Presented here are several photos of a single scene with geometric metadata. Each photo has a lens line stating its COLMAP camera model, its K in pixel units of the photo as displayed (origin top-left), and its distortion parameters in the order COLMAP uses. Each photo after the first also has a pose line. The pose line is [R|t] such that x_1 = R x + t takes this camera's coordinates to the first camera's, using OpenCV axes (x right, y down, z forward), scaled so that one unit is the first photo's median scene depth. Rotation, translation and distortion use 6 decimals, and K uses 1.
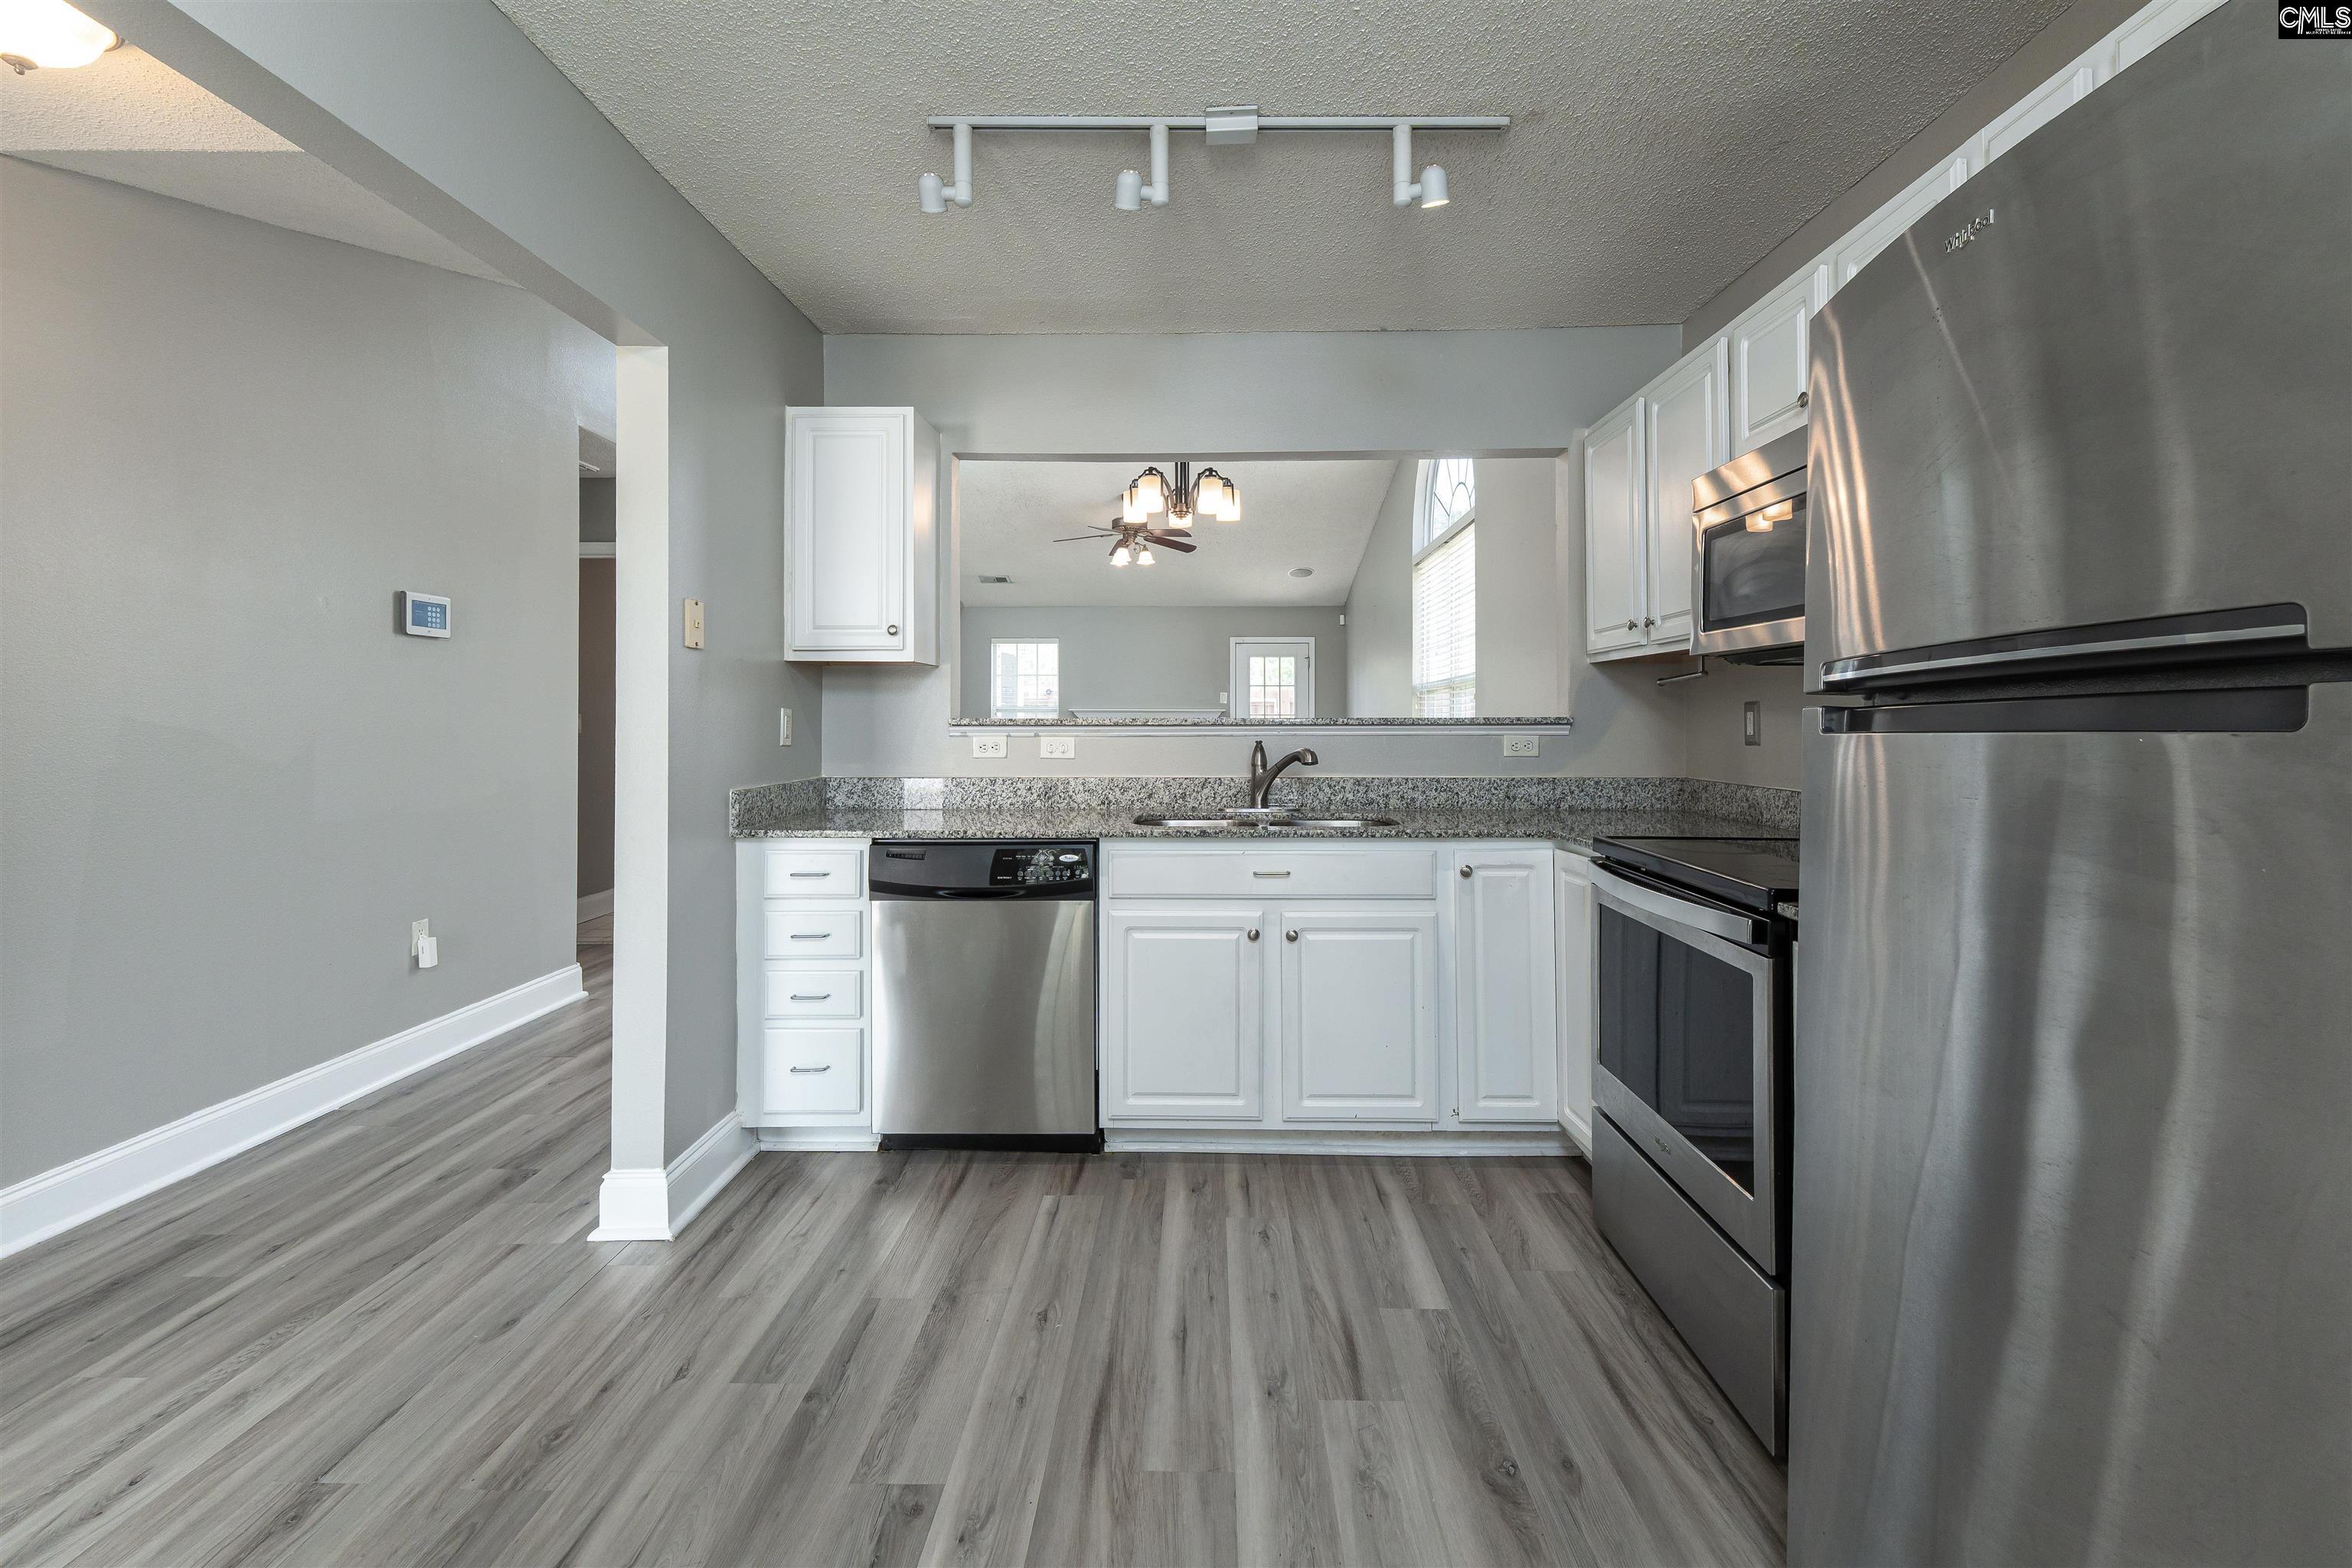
lens RADIAL K [[1006.6, 0, 1185.2], [0, 1006.6, 709.8], [0, 0, 1]] dist [0.000177, 0.000033]
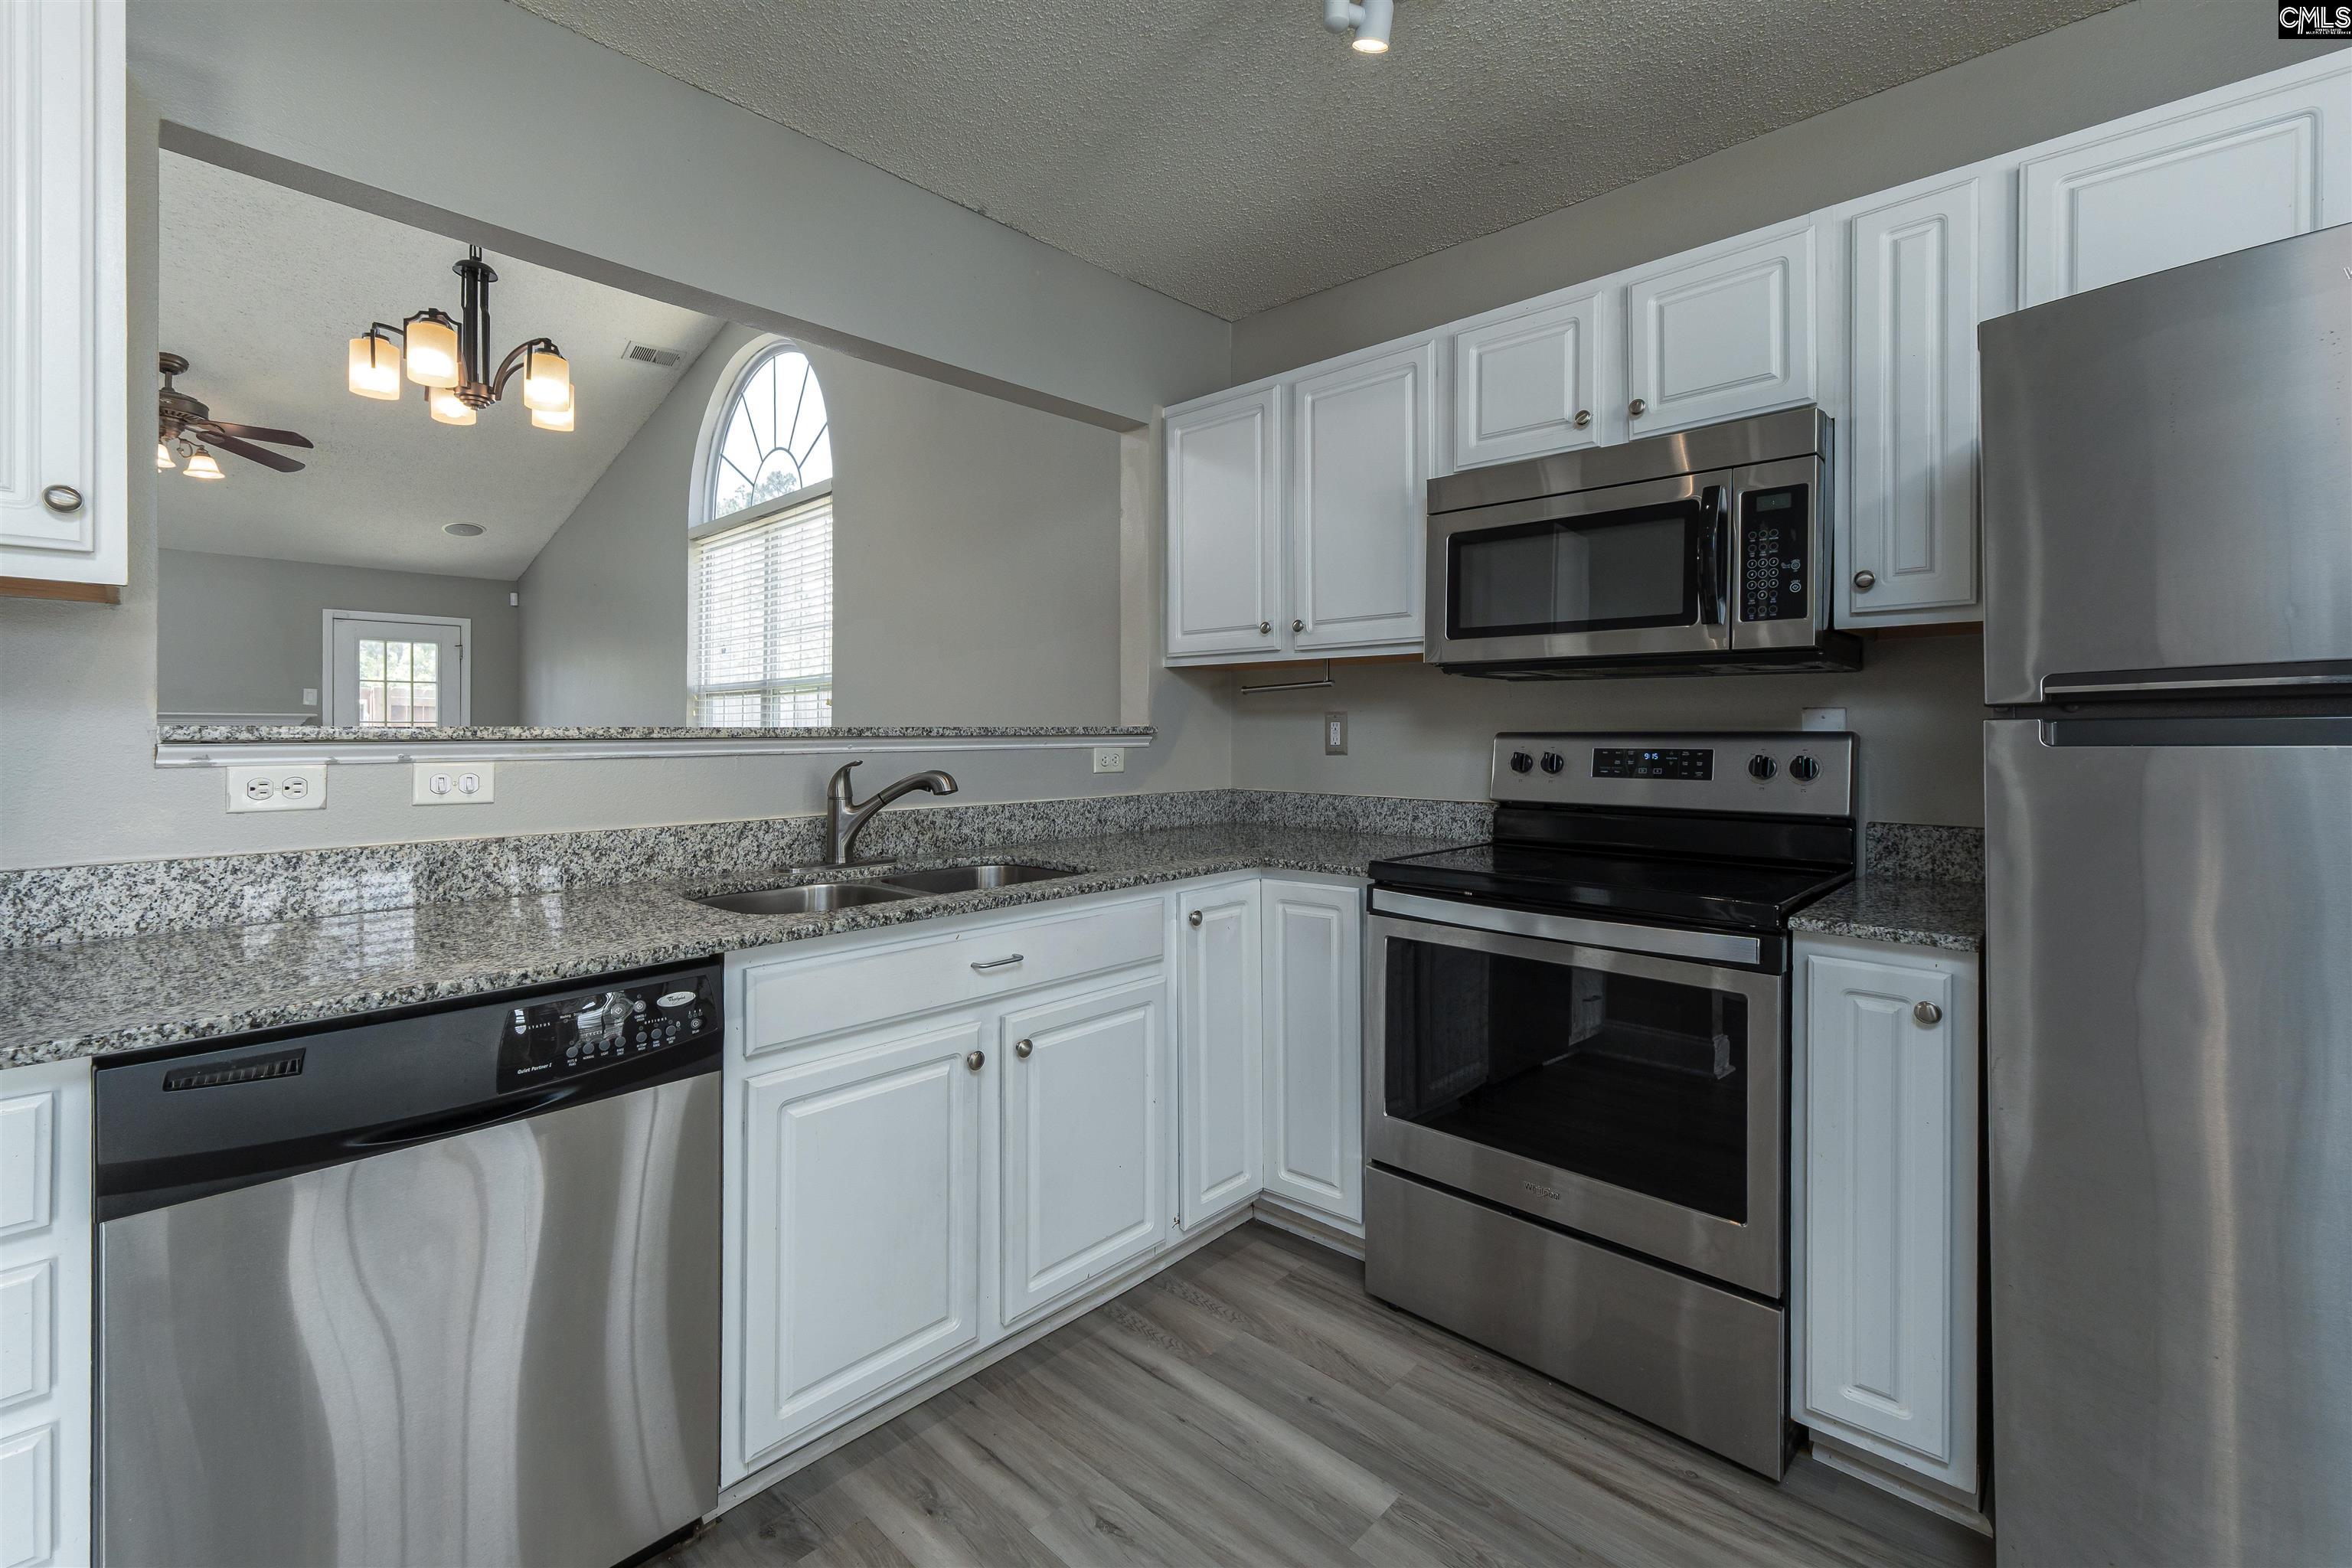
lens RADIAL K [[1007.8, 0, 1177.8], [0, 1007.8, 731.0], [0, 0, 1]] dist [0.006567, -0.000217]
pose [[0.674696, -0.000647, 0.738096, -0.268103], [-0.007954, 0.999935, 0.008148, 0.003530], [-0.738053, -0.011368, 0.674647, 0.385289]]
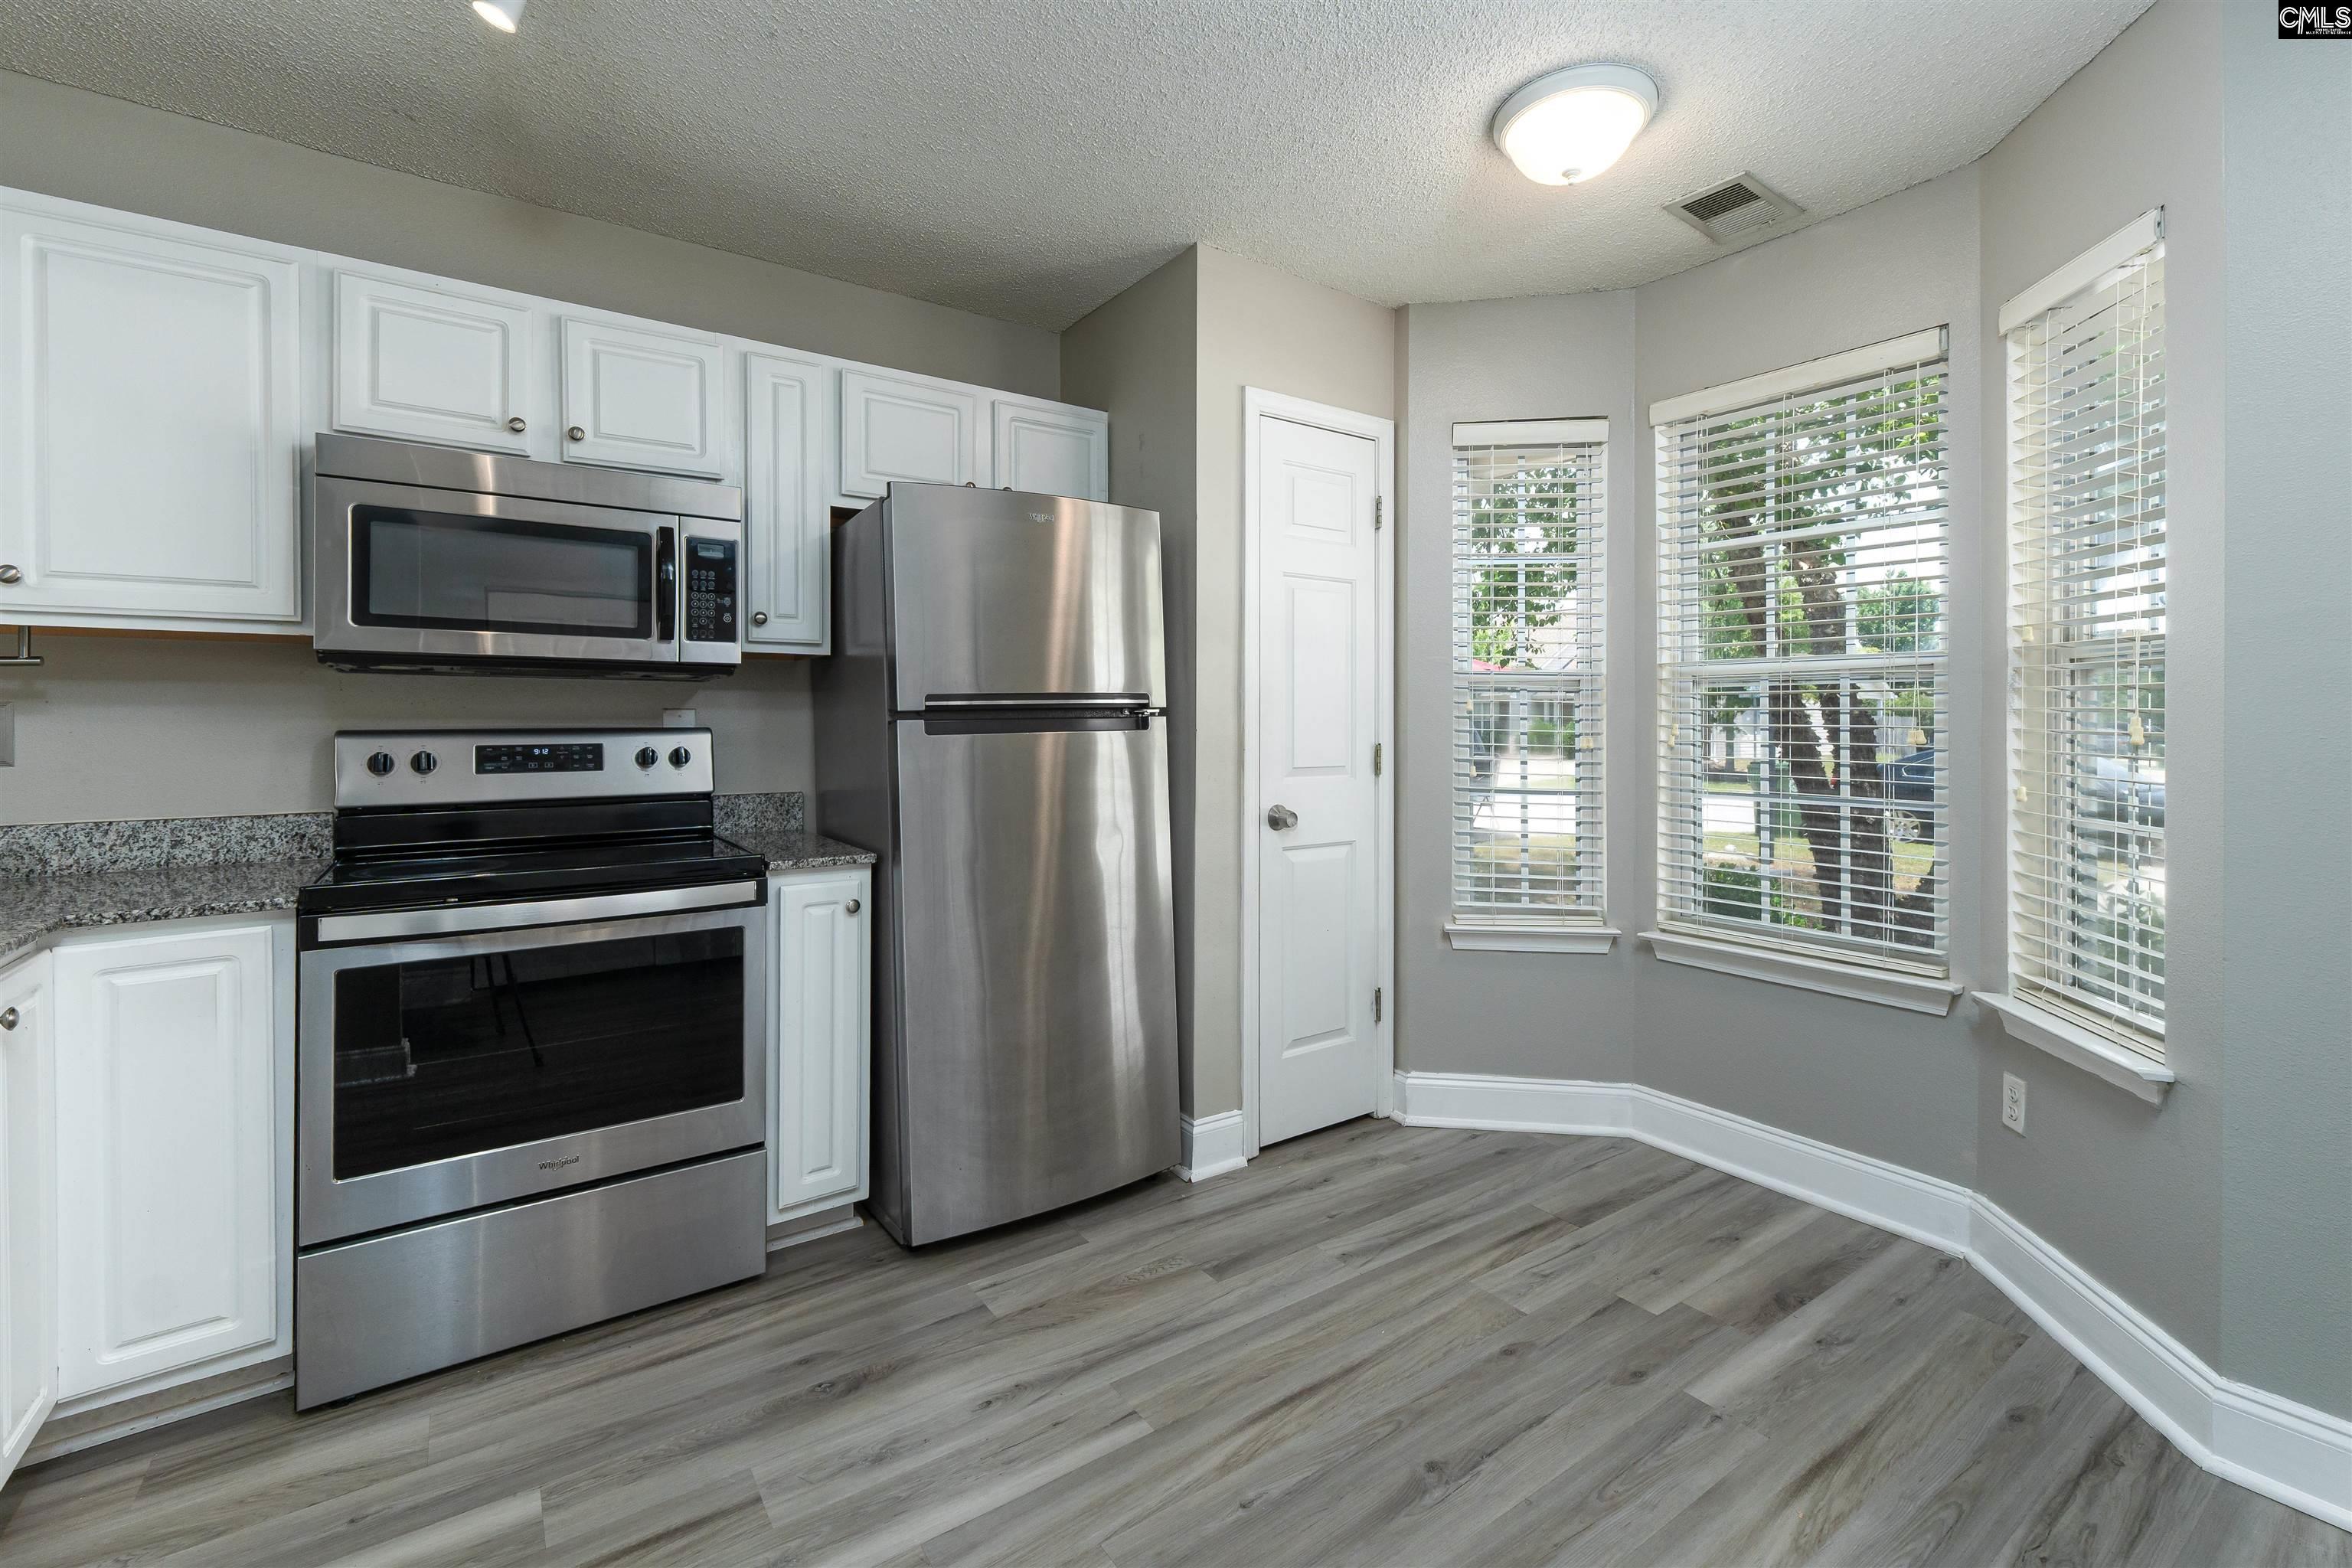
lens RADIAL K [[1007.8, 0, 1177.8], [0, 1007.8, 731.0], [0, 0, 1]] dist [0.006567, -0.000217]
pose [[-0.583858, -0.005738, 0.811835, -0.414878], [-0.005769, 0.999979, 0.002919, 0.004054], [-0.811835, -0.002980, -0.583879, 0.669244]]
